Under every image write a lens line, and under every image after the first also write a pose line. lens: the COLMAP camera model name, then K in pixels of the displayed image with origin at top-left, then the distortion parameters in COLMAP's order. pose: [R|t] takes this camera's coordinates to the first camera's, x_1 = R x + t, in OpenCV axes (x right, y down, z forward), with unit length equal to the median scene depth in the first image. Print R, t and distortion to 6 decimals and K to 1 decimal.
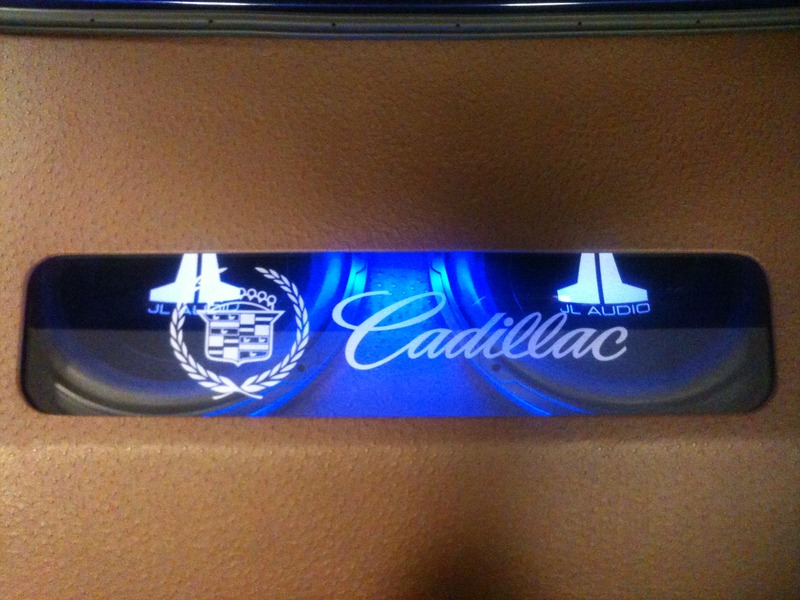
lens RADIAL K [[872.6, 0, 406.1], [0, 872.6, 302.9], [0, 0, 1]] dist [-0.006135, 0.000000]
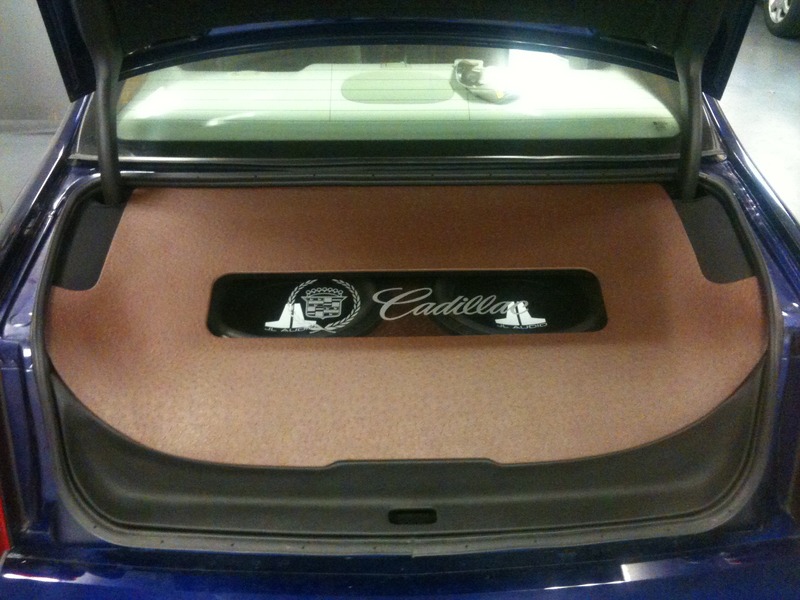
lens RADIAL K [[872.6, 0, 396.8], [0, 872.6, 299.7], [0, 0, 1]] dist [-0.006135, 0.000000]
pose [[0.999788, -0.014160, 0.014953, -0.060600], [0.019761, 0.864037, -0.503040, 0.975665], [-0.005796, 0.503229, 0.864133, -0.639423]]
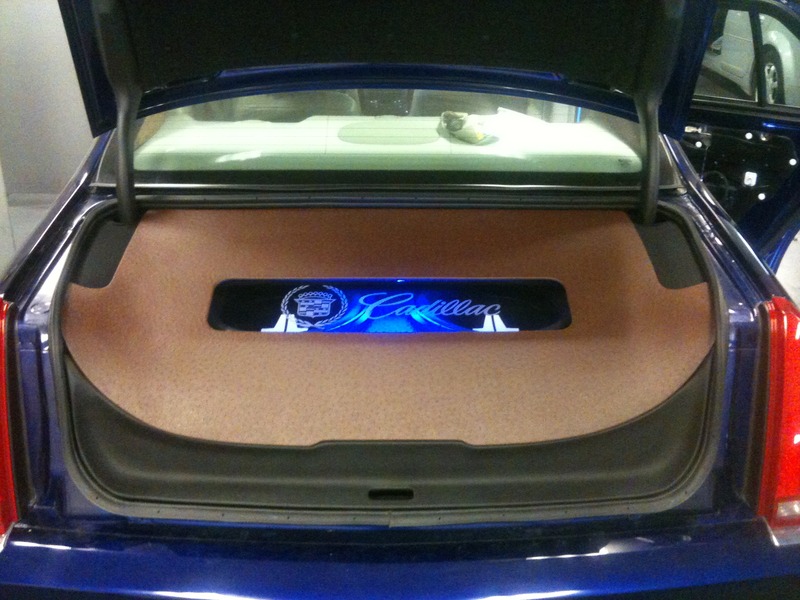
lens RADIAL K [[872.6, 0, 399.8], [0, 872.6, 297.7], [0, 0, 1]] dist [-0.006135, 0.000000]
pose [[0.999958, -0.003991, 0.008253, -0.003730], [0.008161, 0.797674, -0.603034, 1.272108], [-0.004176, 0.603076, 0.797673, -0.672676]]
